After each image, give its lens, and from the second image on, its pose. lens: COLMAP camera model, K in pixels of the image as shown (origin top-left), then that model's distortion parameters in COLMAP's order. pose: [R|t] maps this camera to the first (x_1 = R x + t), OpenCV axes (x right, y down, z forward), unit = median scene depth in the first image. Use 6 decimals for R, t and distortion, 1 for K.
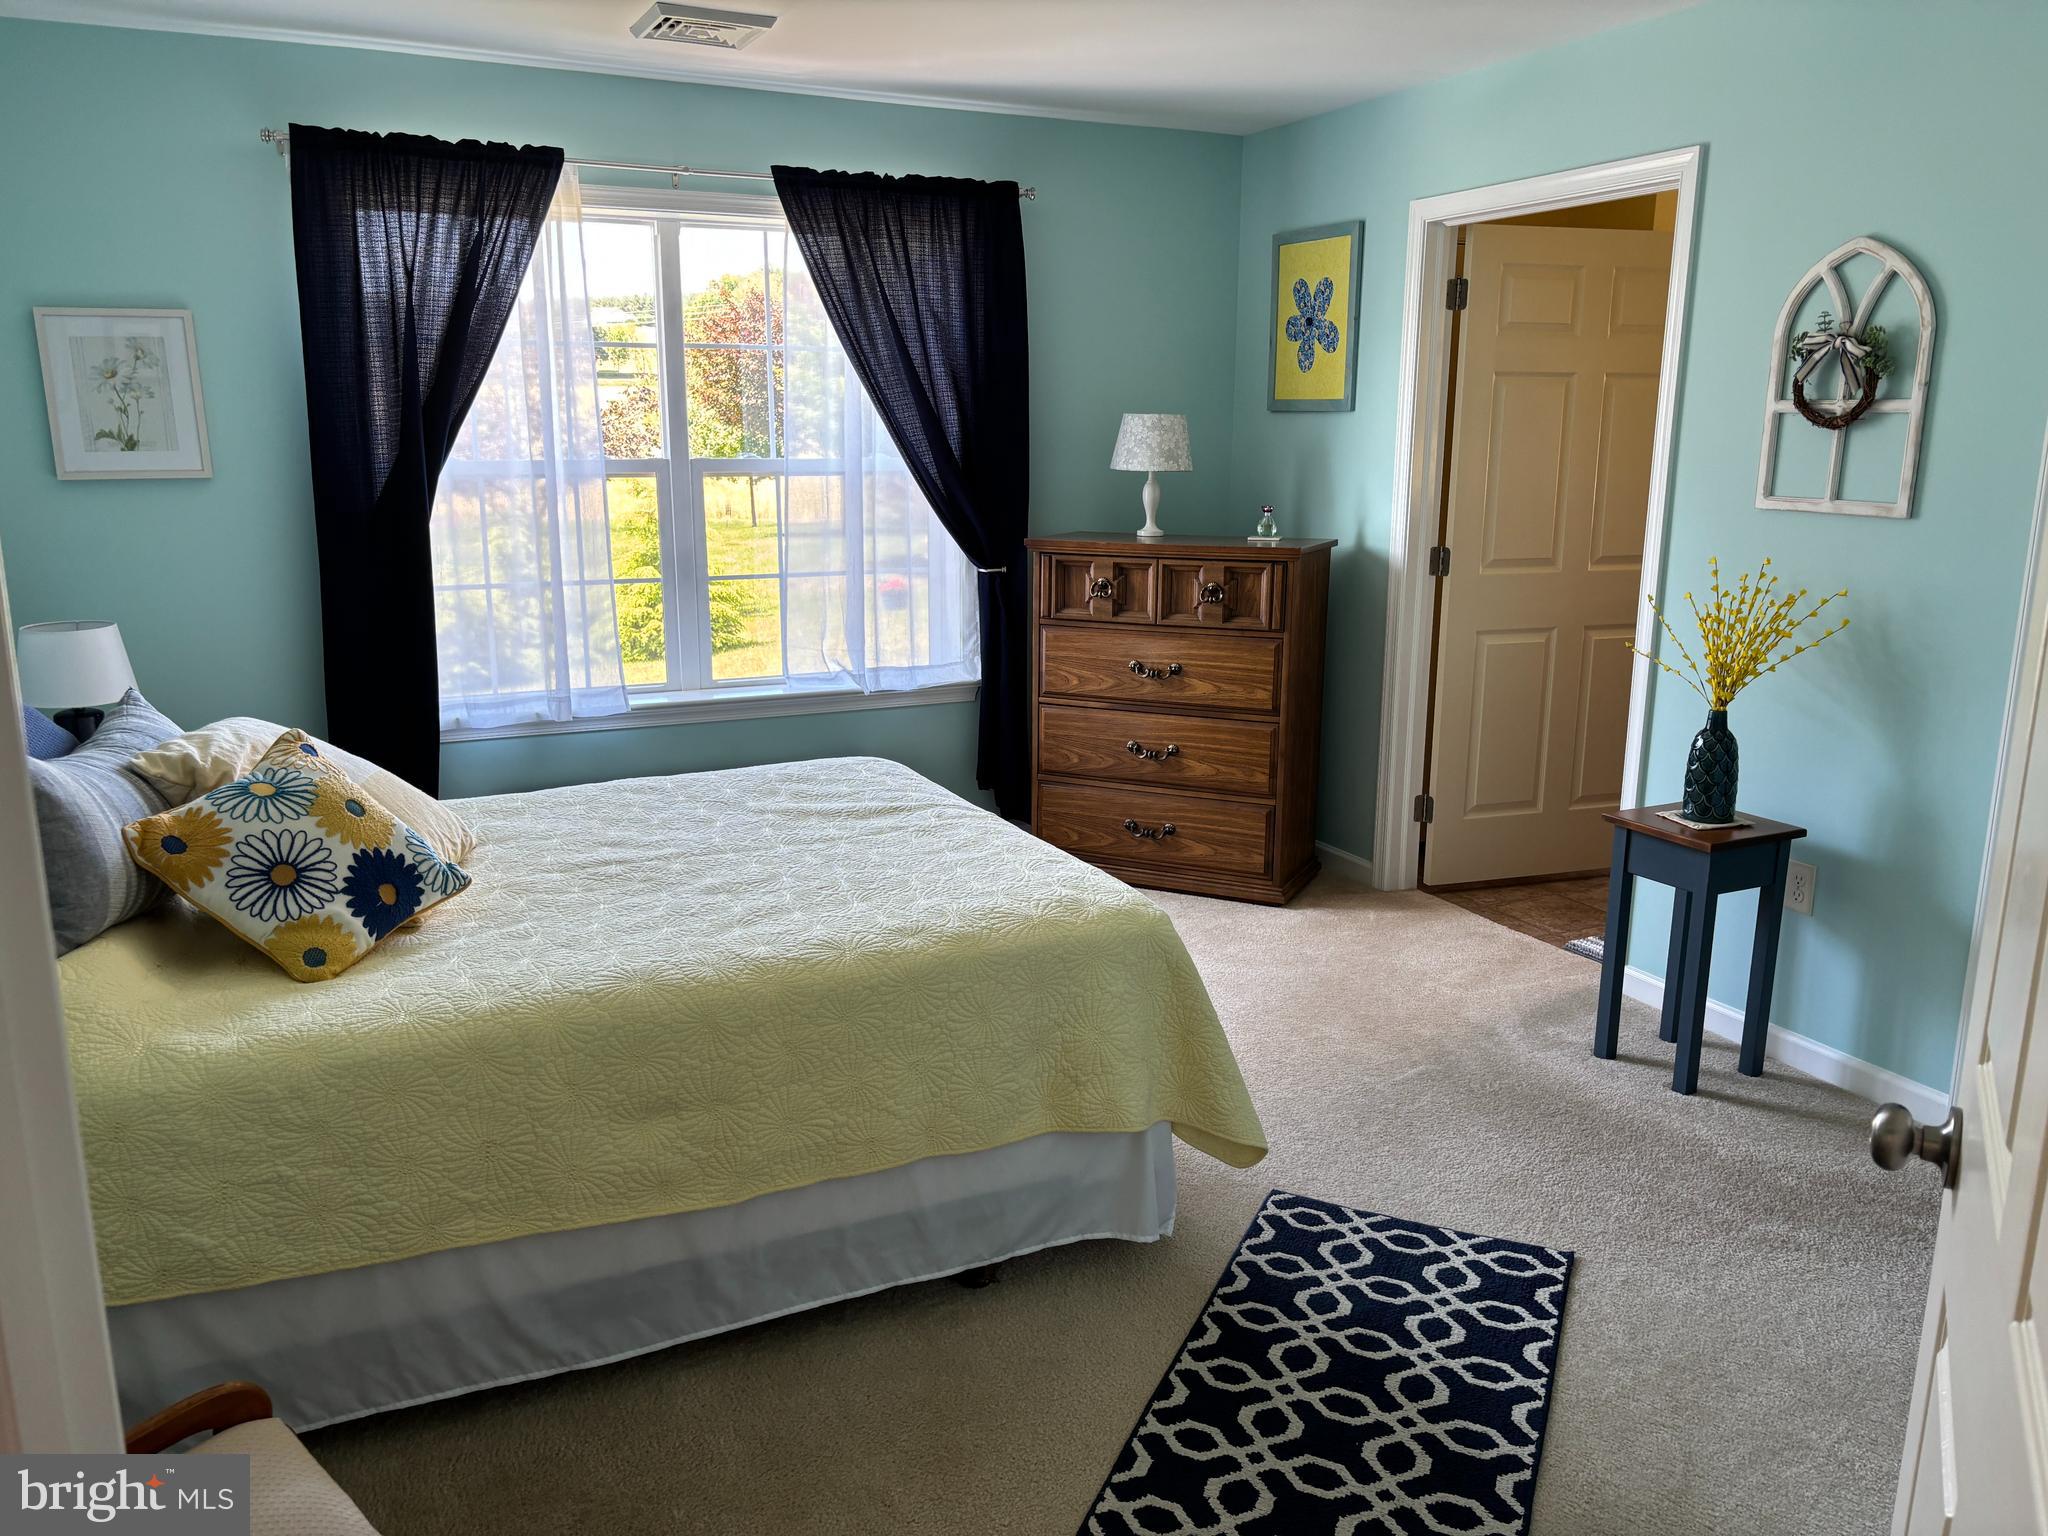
lens RADIAL K [[1535.6, 0, 1027.5], [0, 1535.6, 760.3], [0, 0, 1]] dist [0.025613, -0.013178]
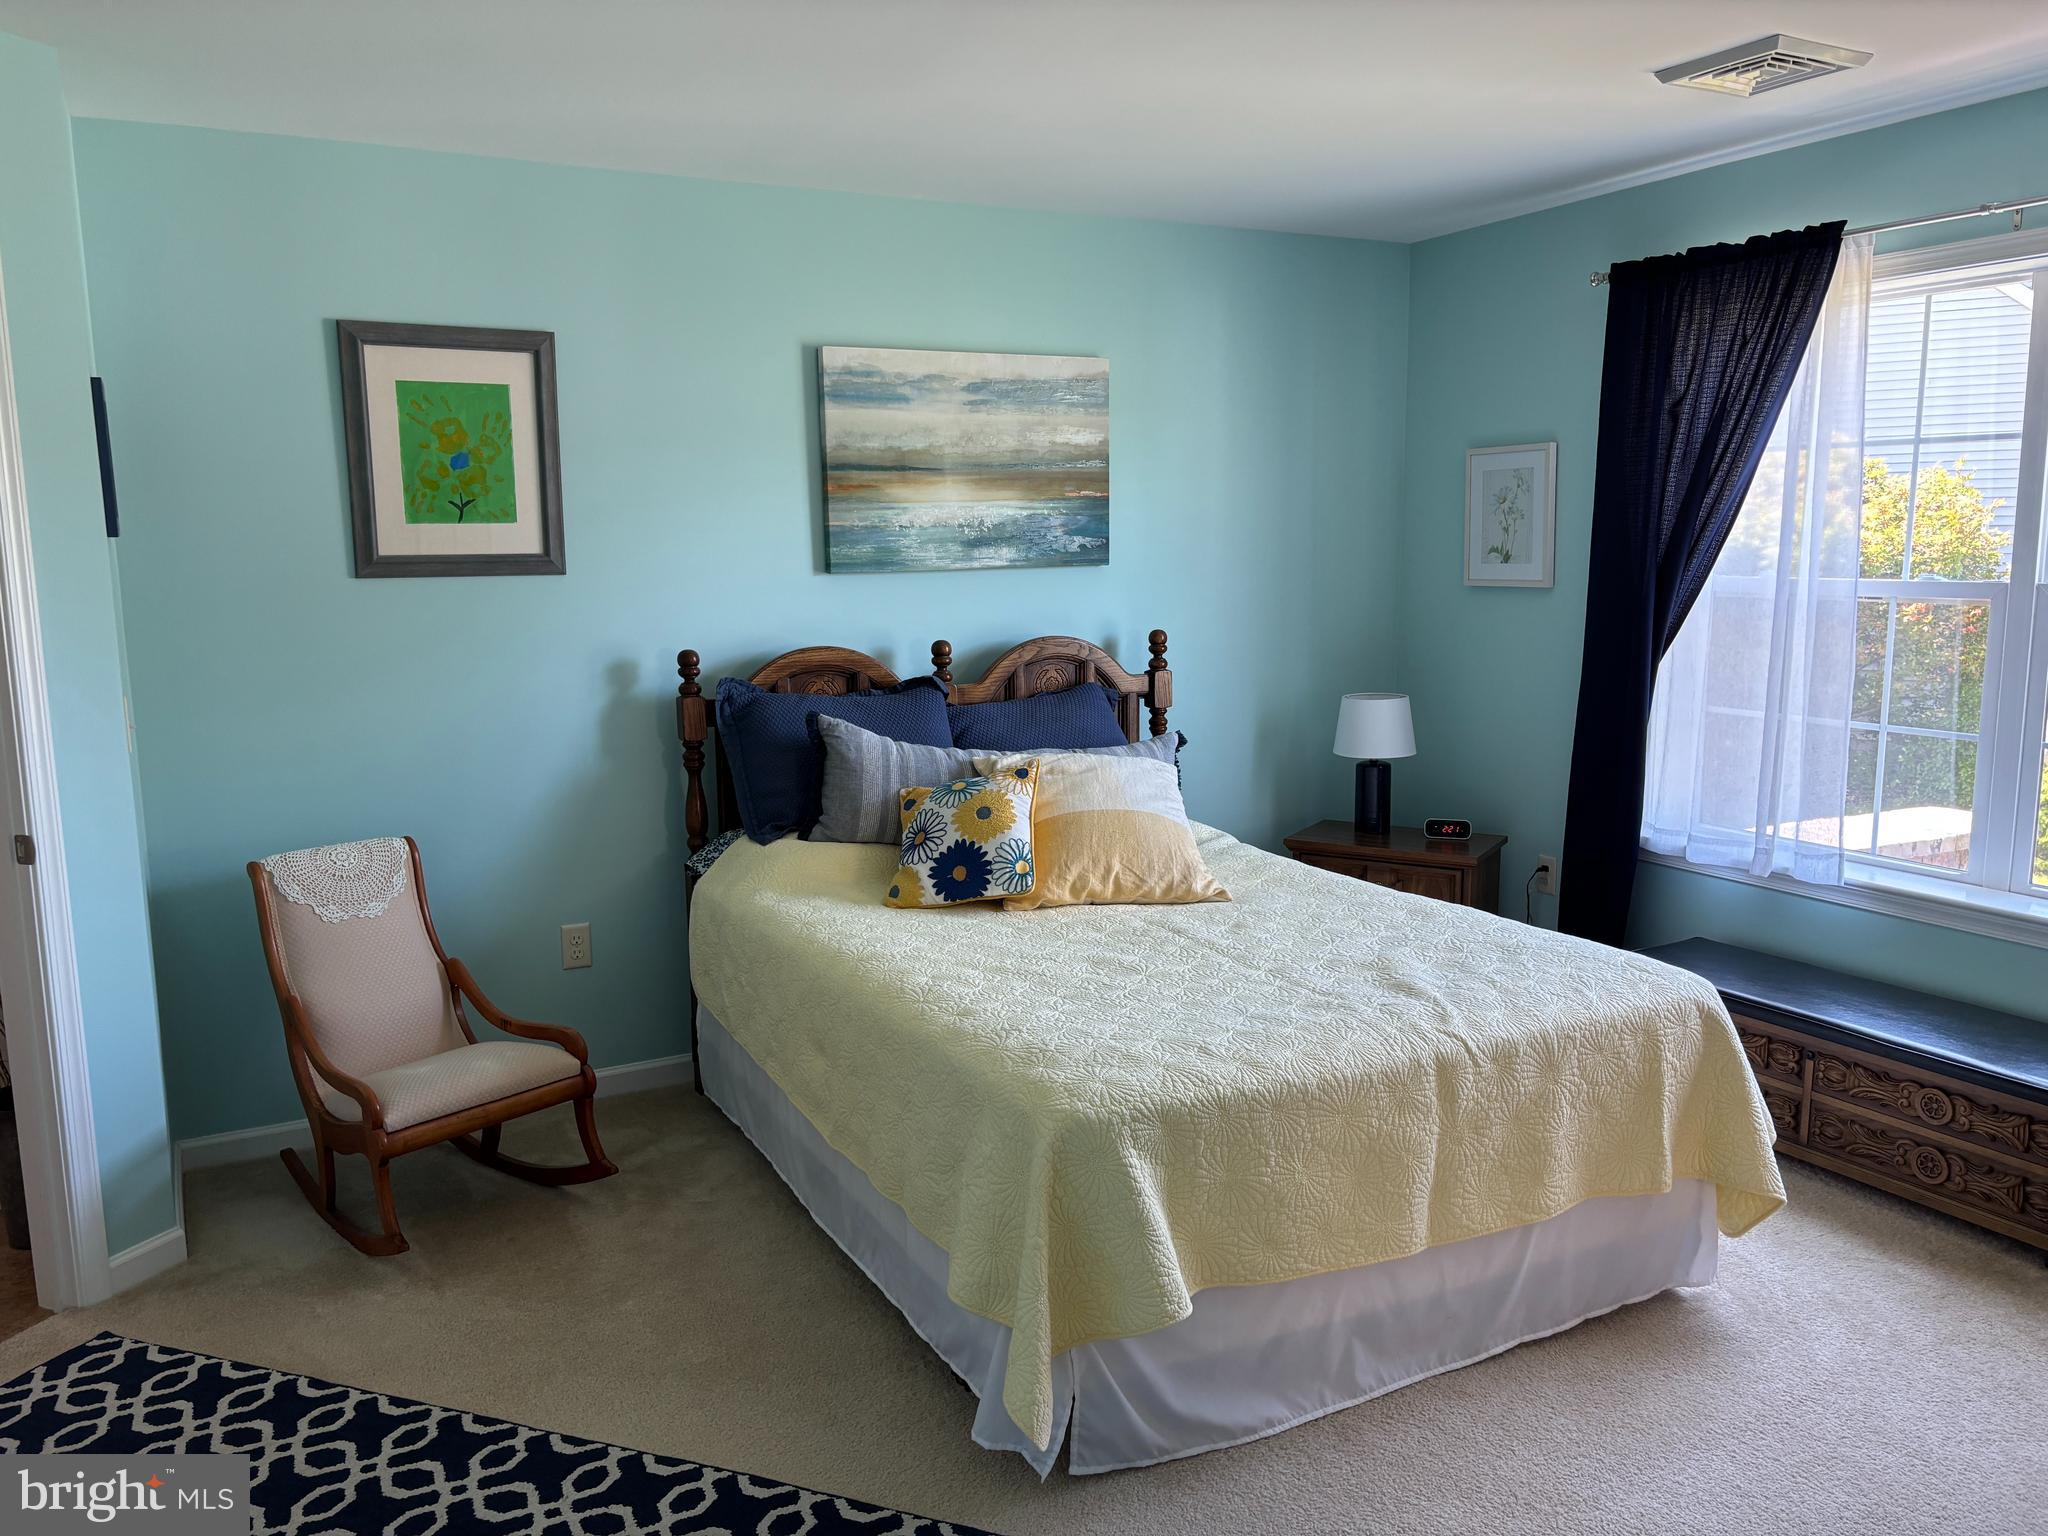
lens RADIAL K [[1535.6, 0, 1027.0], [0, 1535.6, 775.1], [0, 0, 1]] dist [0.025613, -0.013178]
pose [[0.049237, 0.151696, -0.987200, 0.600395], [-0.211695, 0.967528, 0.138115, -0.129526], [0.976095, 0.202185, 0.079751, 0.585957]]
